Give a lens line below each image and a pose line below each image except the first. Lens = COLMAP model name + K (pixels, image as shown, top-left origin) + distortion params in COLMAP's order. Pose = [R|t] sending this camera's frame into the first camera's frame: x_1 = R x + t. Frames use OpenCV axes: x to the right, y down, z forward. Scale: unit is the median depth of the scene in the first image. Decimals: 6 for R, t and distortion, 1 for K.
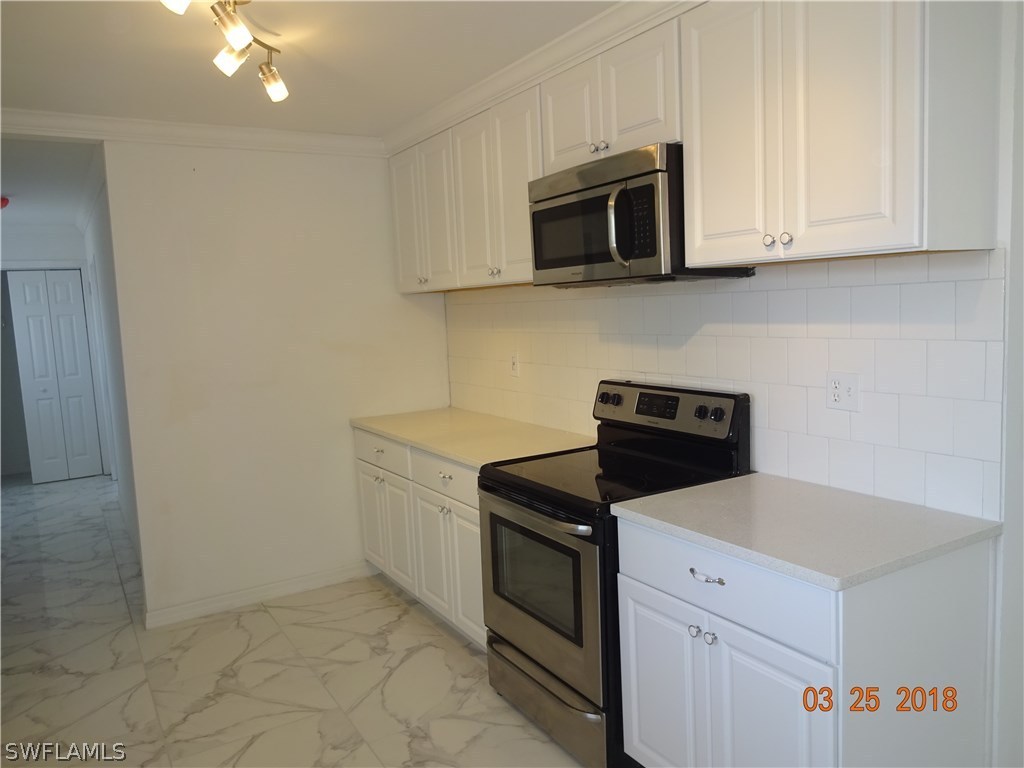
lens RADIAL K [[762.2, 0, 512.4], [0, 762.2, 386.7], [0, 0, 1]] dist [-0.005313, 0.006975]
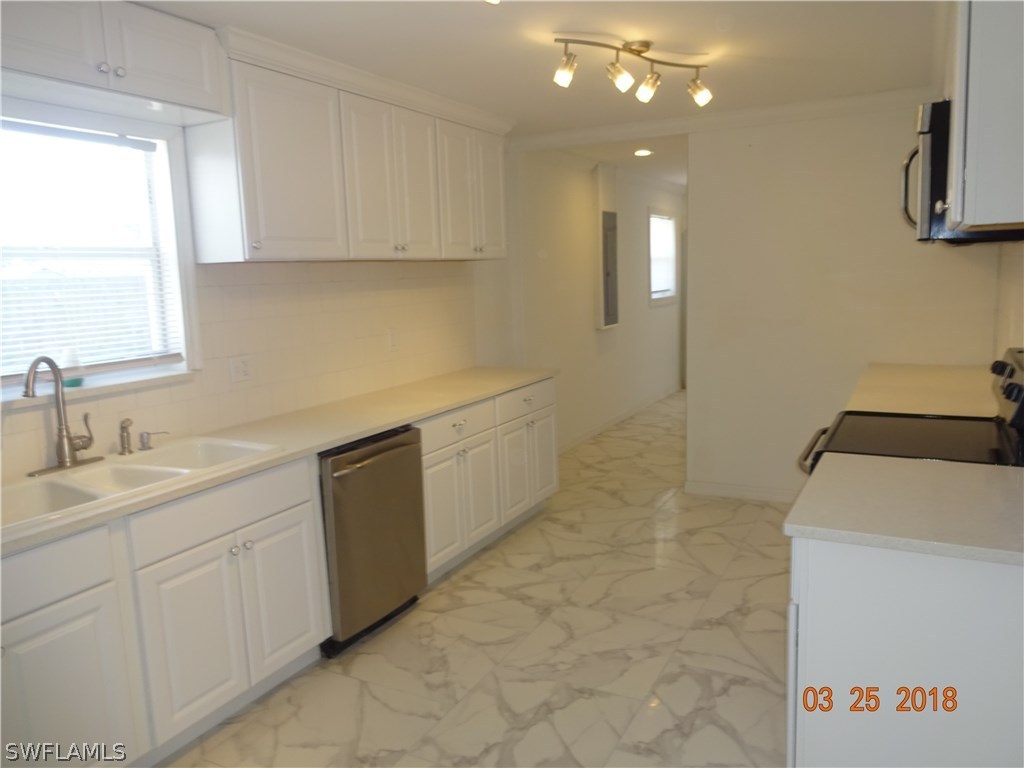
lens RADIAL K [[762.2, 0, 512.2], [0, 762.2, 376.8], [0, 0, 1]] dist [-0.005313, 0.006975]
pose [[0.511961, 0.149028, -0.845983, 0.714358], [-0.086140, 0.988778, 0.122054, -0.040952], [0.854679, 0.010386, 0.519053, 0.033720]]
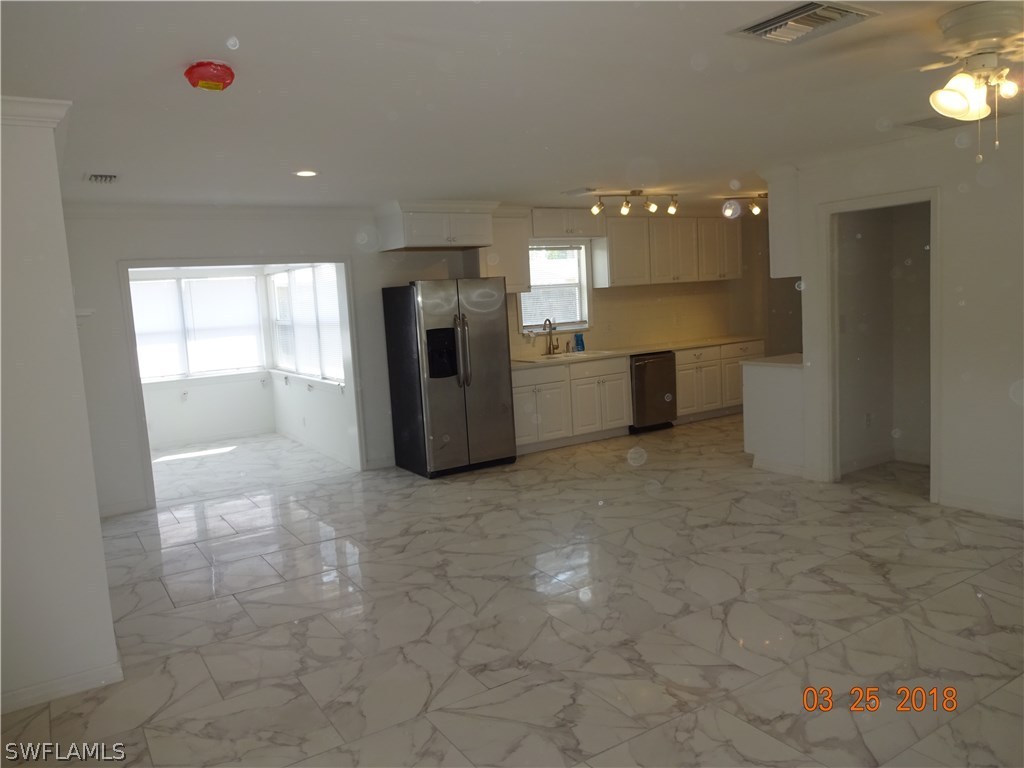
lens RADIAL K [[762.2, 0, 514.6], [0, 762.2, 381.1], [0, 0, 1]] dist [-0.005313, 0.006975]
pose [[0.022524, 0.168447, -0.985453, 1.492802], [-0.054237, 0.984458, 0.167037, -0.088346], [0.998274, 0.049686, 0.031310, -0.054084]]
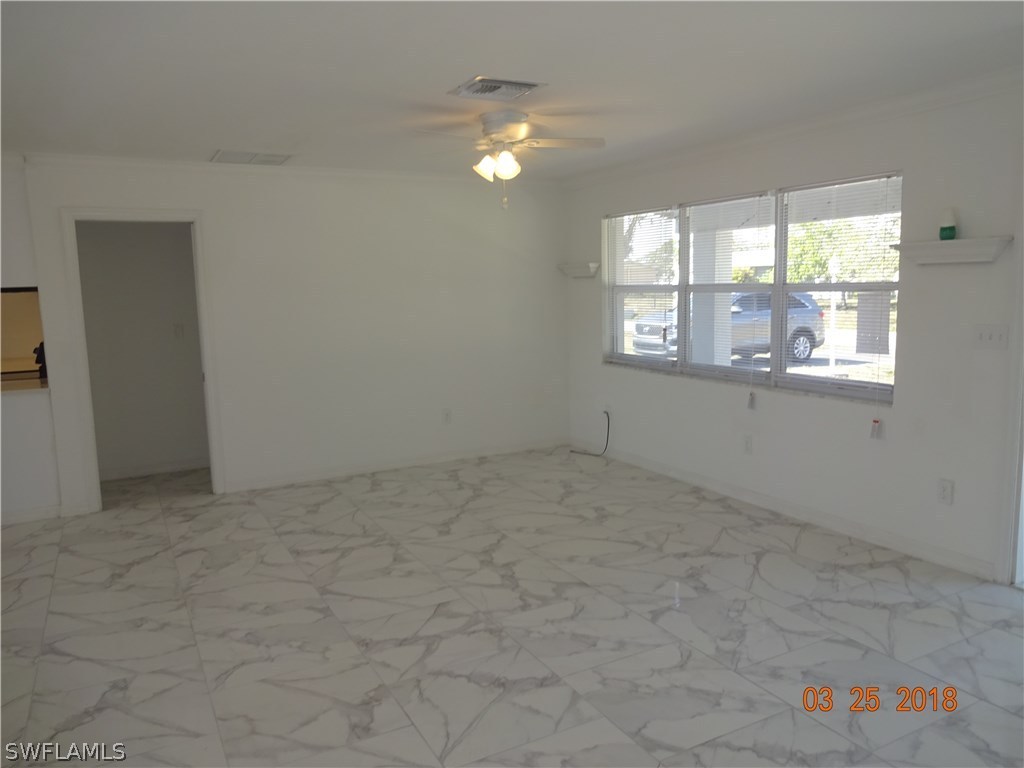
lens RADIAL K [[762.2, 0, 514.6], [0, 762.2, 387.0], [0, 0, 1]] dist [-0.005313, 0.006975]
pose [[0.997756, 0.039041, -0.054394, -1.505150], [-0.037741, 0.998982, 0.024729, 0.523952], [0.055304, -0.022620, 0.998213, -3.295333]]
